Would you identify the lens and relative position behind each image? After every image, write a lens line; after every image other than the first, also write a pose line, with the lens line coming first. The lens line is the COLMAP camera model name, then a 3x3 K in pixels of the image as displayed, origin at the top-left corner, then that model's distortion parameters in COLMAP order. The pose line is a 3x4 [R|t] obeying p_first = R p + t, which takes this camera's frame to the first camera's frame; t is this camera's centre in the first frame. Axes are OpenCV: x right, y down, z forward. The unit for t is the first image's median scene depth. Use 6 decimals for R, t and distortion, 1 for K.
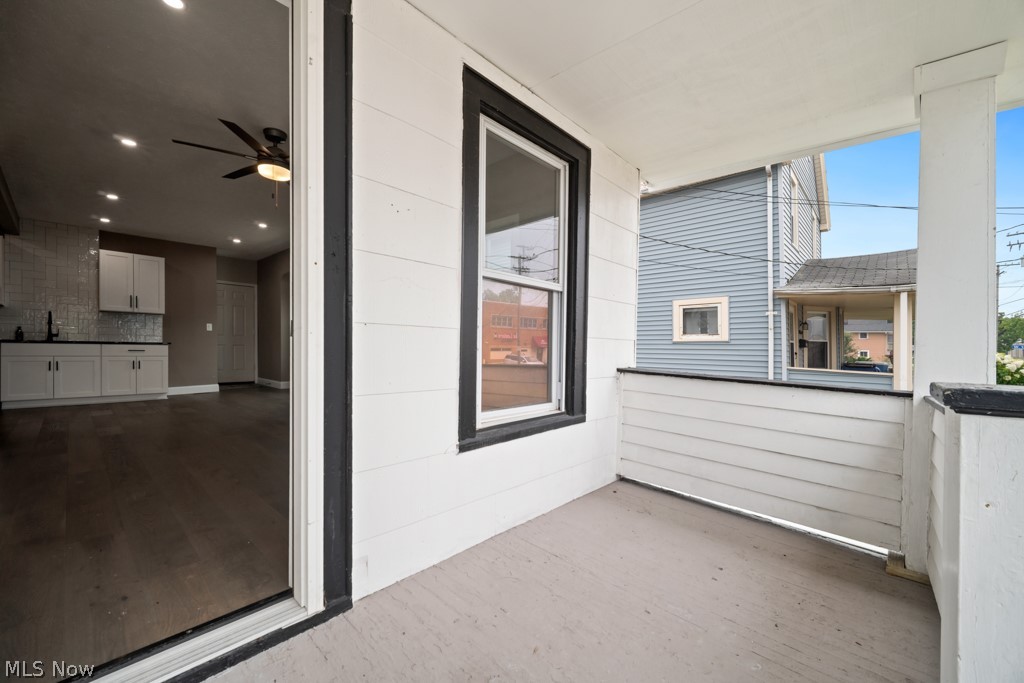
lens RADIAL K [[408.8, 0, 507.9], [0, 408.8, 356.9], [0, 0, 1]] dist [0.000518, 0.000180]
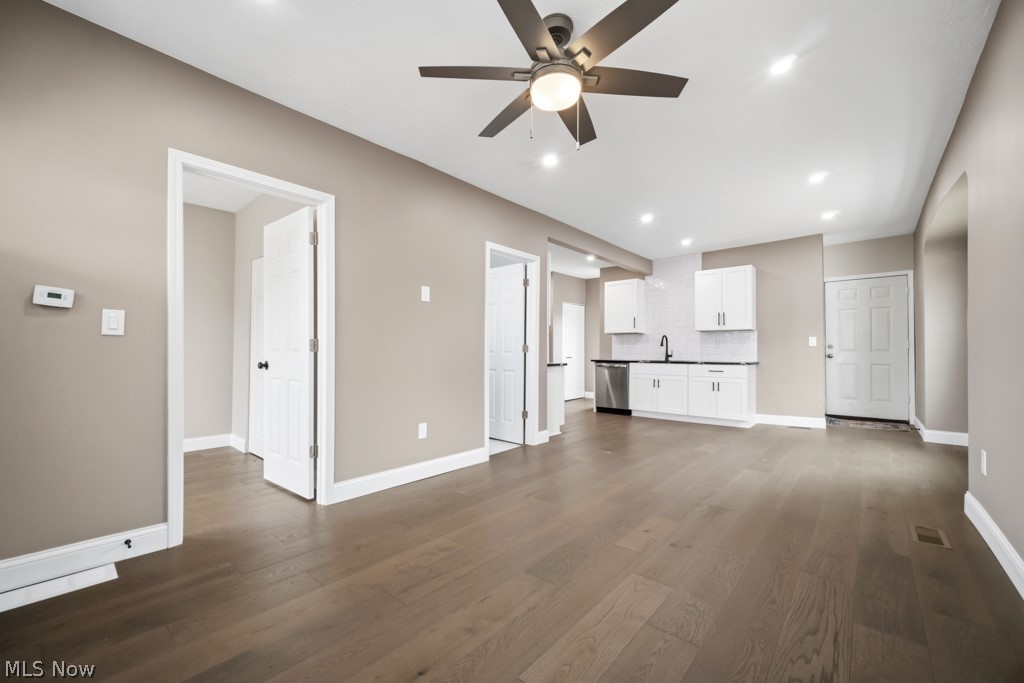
lens RADIAL K [[408.8, 0, 507.9], [0, 408.8, 356.9], [0, 0, 1]] dist [0.000518, 0.000180]
pose [[0.024142, -0.014509, -0.999603, 0.011513], [-0.027939, 0.999494, -0.015182, -0.019933], [0.999318, 0.028294, 0.023725, 0.493710]]
